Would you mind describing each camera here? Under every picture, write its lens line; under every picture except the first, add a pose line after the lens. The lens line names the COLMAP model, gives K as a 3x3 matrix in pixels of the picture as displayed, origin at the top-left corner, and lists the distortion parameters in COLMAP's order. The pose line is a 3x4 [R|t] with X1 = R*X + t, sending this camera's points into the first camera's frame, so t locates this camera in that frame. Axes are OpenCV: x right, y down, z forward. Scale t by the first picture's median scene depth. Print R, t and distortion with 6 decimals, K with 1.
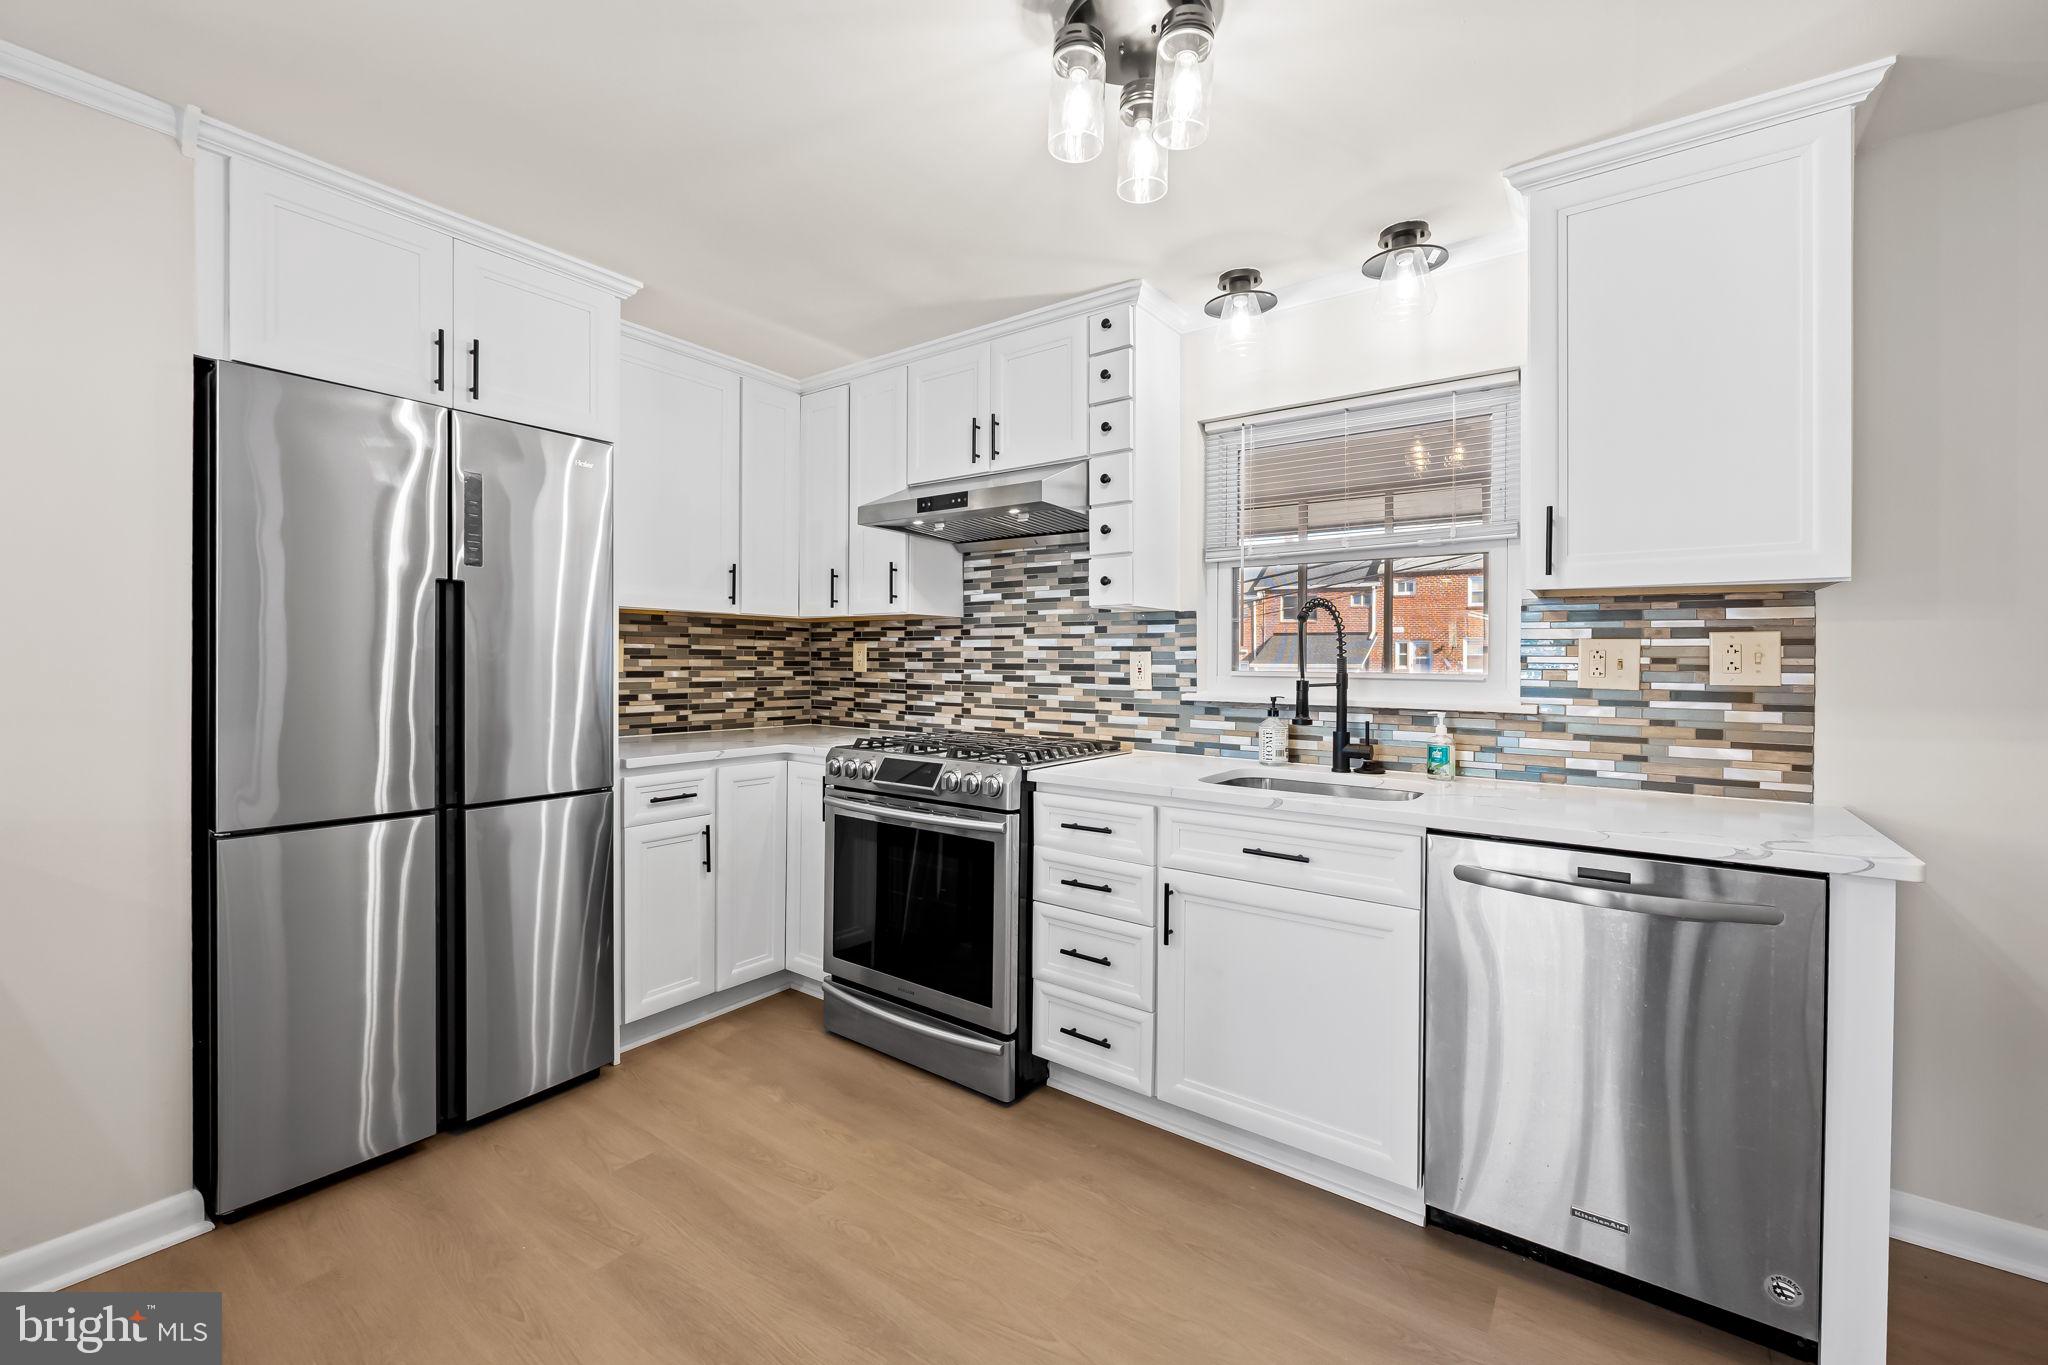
lens RADIAL K [[829.9, 0, 1012.2], [0, 829.9, 668.1], [0, 0, 1]] dist [-0.003215, -0.000179]
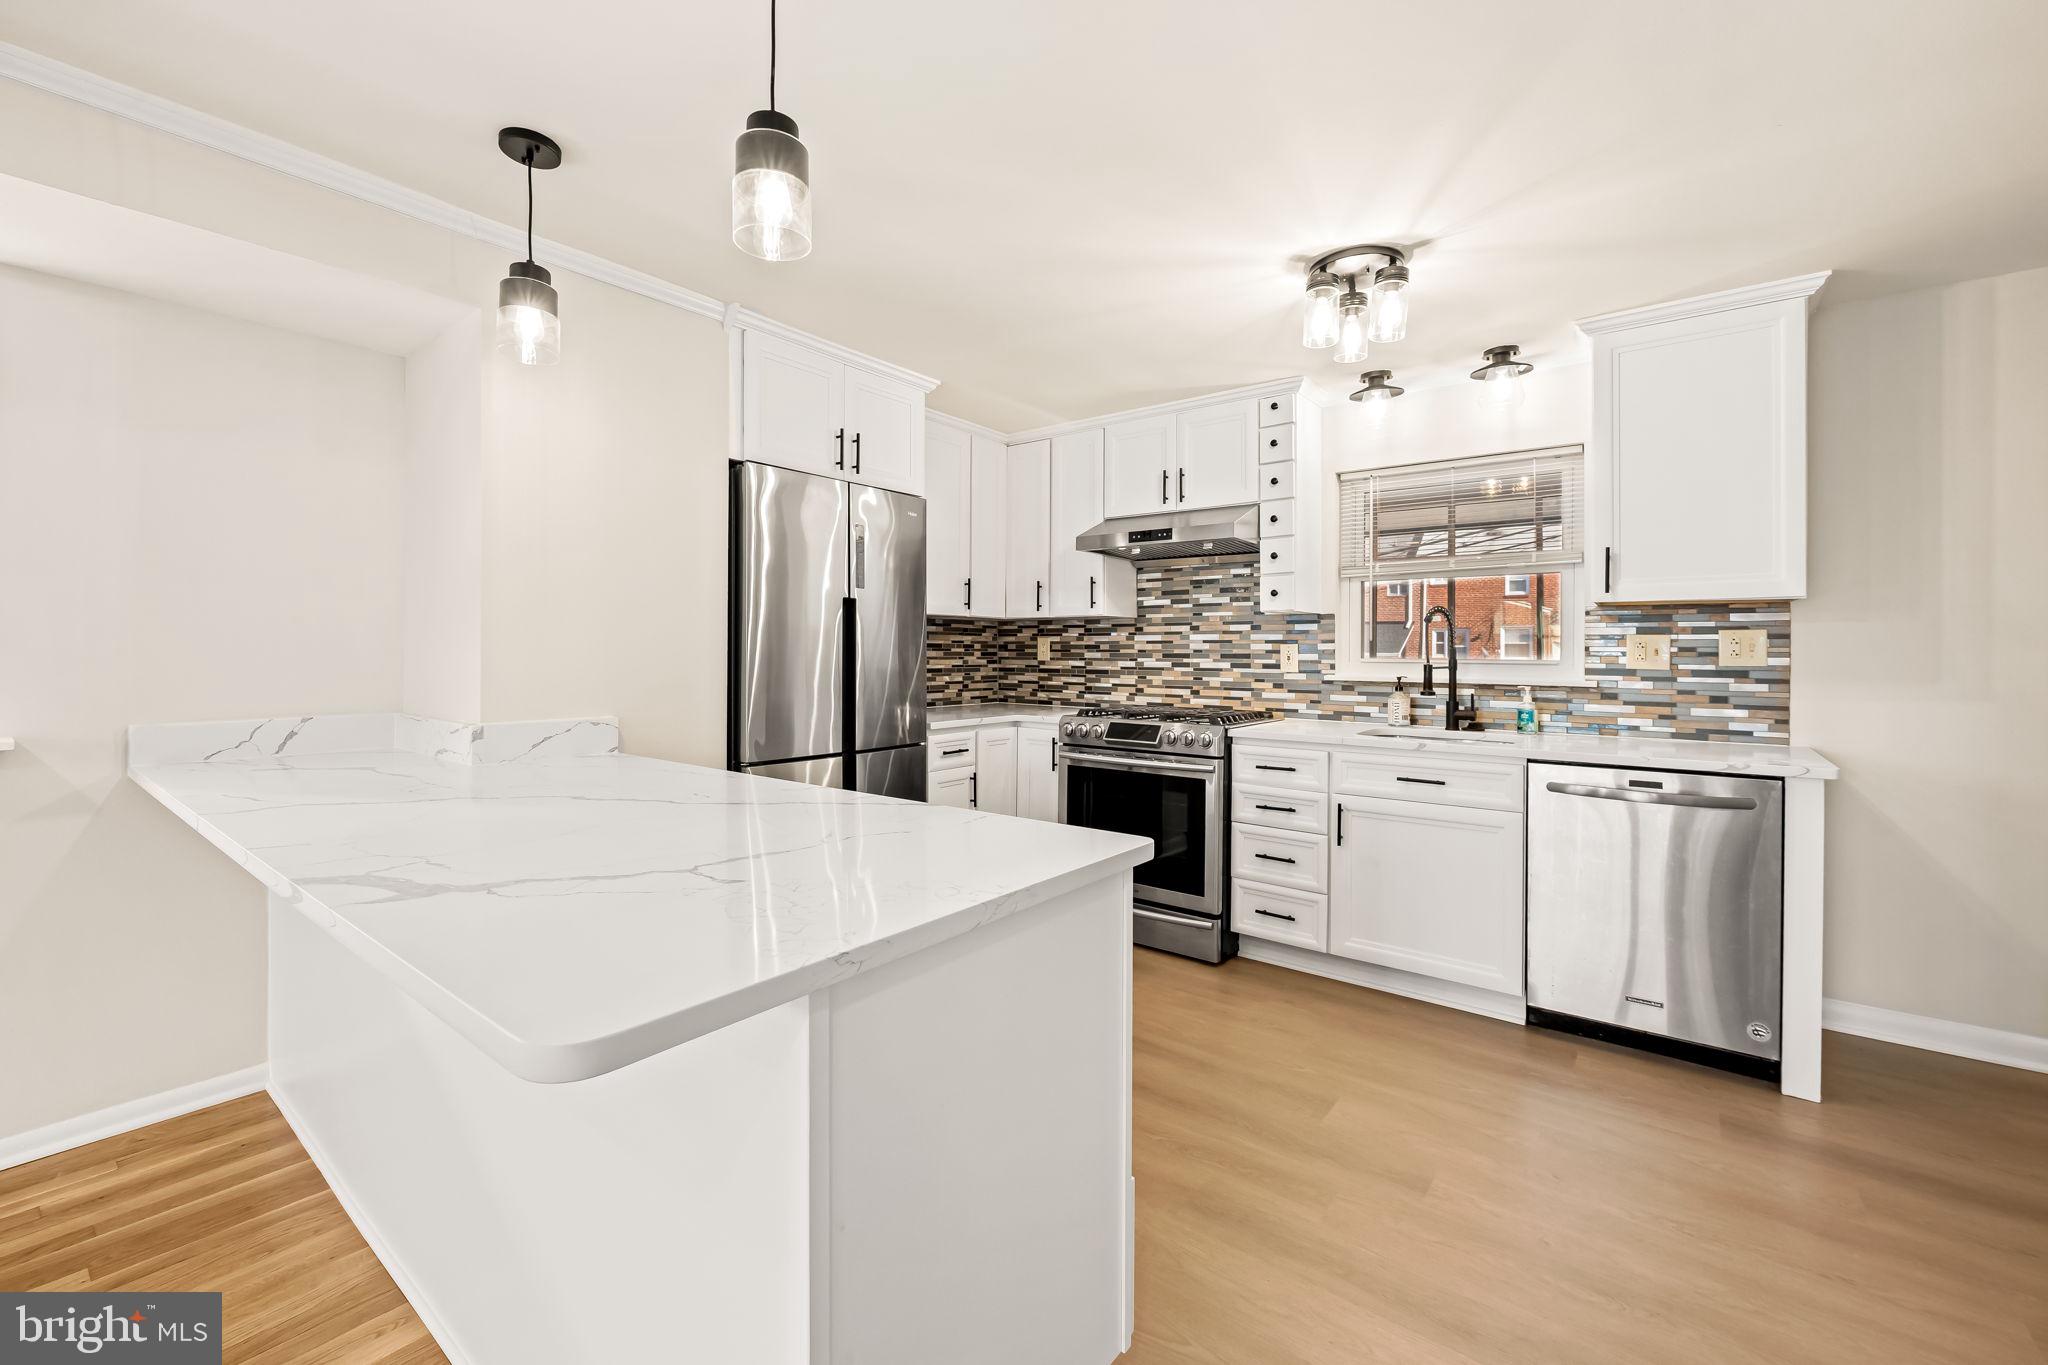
lens RADIAL K [[829.6, 0, 1015.3], [0, 829.6, 657.7], [0, 0, 1]] dist [-0.001898, 0.000422]
pose [[0.999598, -0.003550, -0.028137, -0.262647], [0.003527, 0.999993, -0.000852, 0.001730], [0.028140, 0.000752, 0.999604, -0.364557]]
